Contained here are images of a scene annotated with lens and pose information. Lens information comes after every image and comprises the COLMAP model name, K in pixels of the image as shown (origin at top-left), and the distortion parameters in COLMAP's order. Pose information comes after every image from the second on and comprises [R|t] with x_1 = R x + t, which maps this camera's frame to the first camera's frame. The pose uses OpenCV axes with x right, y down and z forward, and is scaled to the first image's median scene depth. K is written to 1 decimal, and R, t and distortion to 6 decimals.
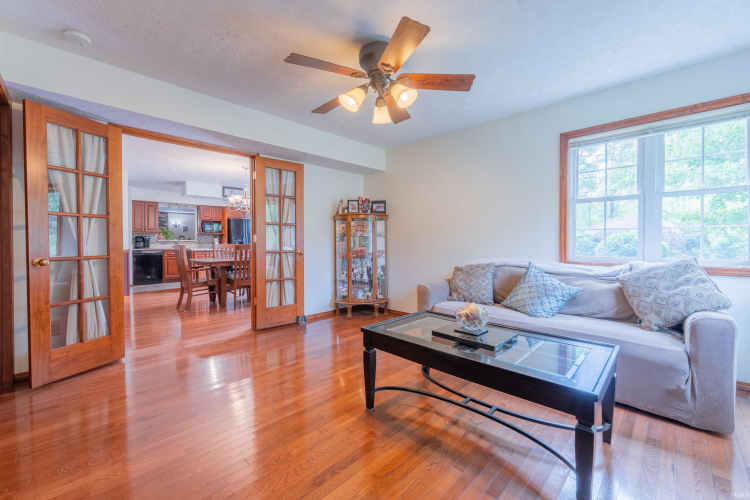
lens RADIAL K [[301.0, 0, 374.8], [0, 301.0, 246.7], [0, 0, 1]] dist [-0.002631, -0.000312]
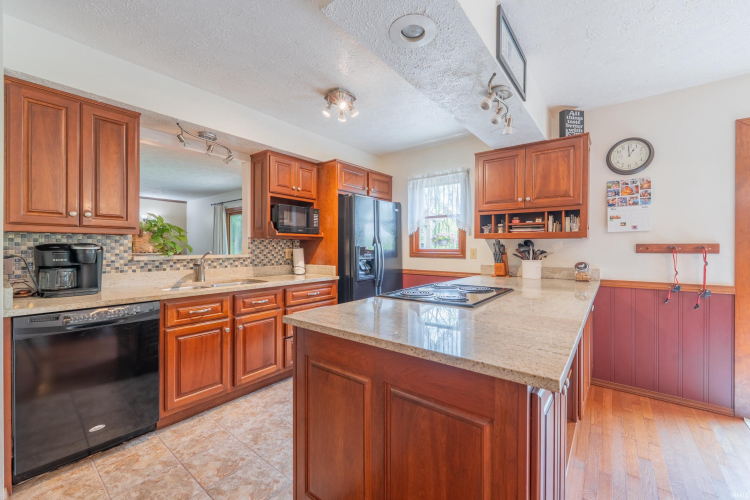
lens RADIAL K [[301.0, 0, 374.9], [0, 301.0, 249.6], [0, 0, 1]] dist [-0.002631, -0.000312]
pose [[0.993794, 0.003976, 0.111168, -0.544153], [-0.003558, 0.999986, -0.003953, -0.029734], [-0.111182, 0.003533, 0.993794, 0.717431]]
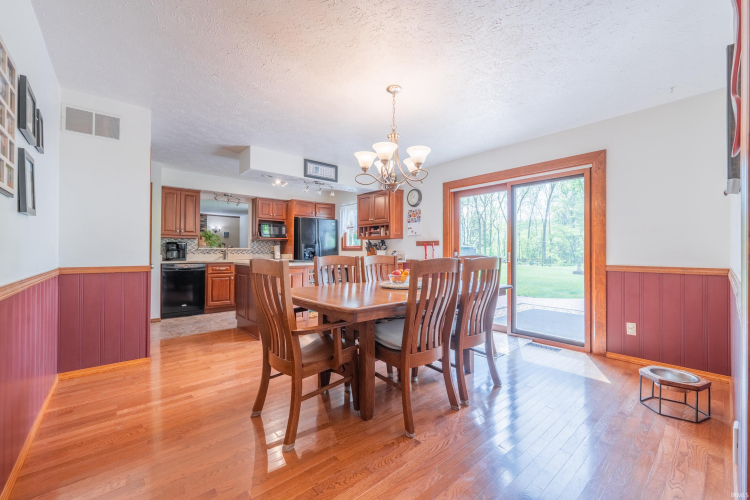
lens RADIAL K [[301.0, 0, 375.8], [0, 301.0, 248.7], [0, 0, 1]] dist [-0.002631, -0.000312]
pose [[0.997331, 0.004862, -0.072851, -0.283756], [-0.006609, 0.999696, -0.023755, -0.007148], [0.072713, 0.024173, 0.997060, 0.368199]]
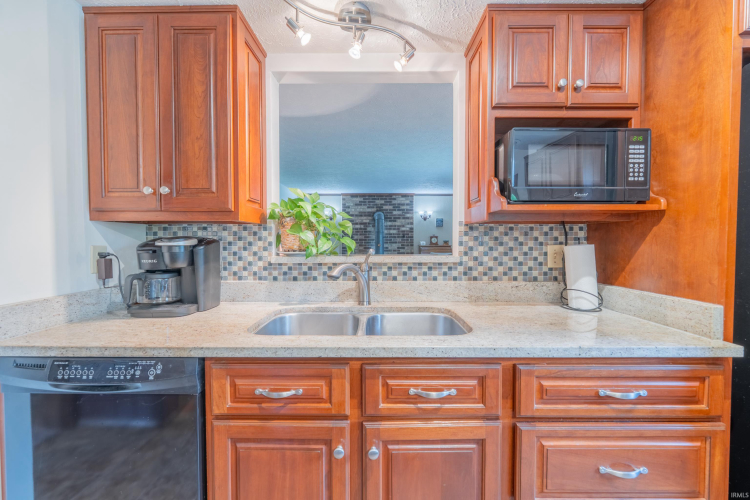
lens RADIAL K [[301.0, 0, 376.9], [0, 301.0, 250.3], [0, 0, 1]] dist [-0.002631, -0.000312]
pose [[0.701770, 0.018816, -0.712155, -0.563096], [-0.008834, 0.999804, 0.017711, -0.031303], [0.712349, -0.006138, 0.701799, 0.944797]]
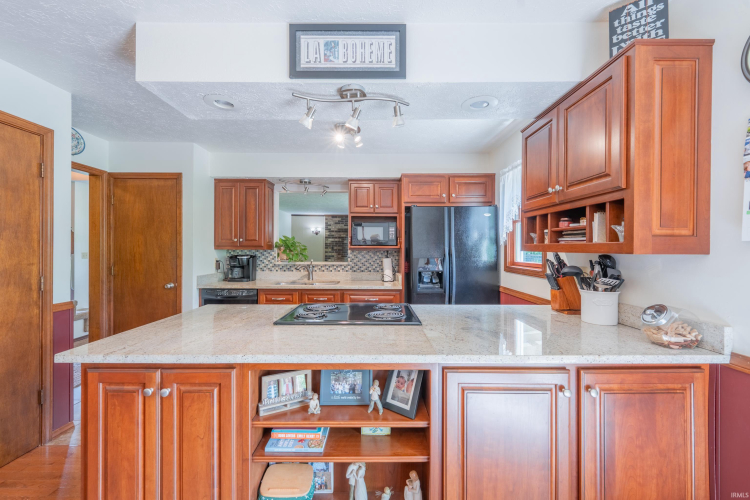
lens RADIAL K [[301.0, 0, 377.1], [0, 301.0, 249.7], [0, 0, 1]] dist [-0.002631, -0.000312]
pose [[0.709056, 0.007481, -0.705112, -0.284593], [-0.015589, 0.999866, -0.005068, -0.043329], [0.704980, 0.014586, 0.709078, 0.800550]]
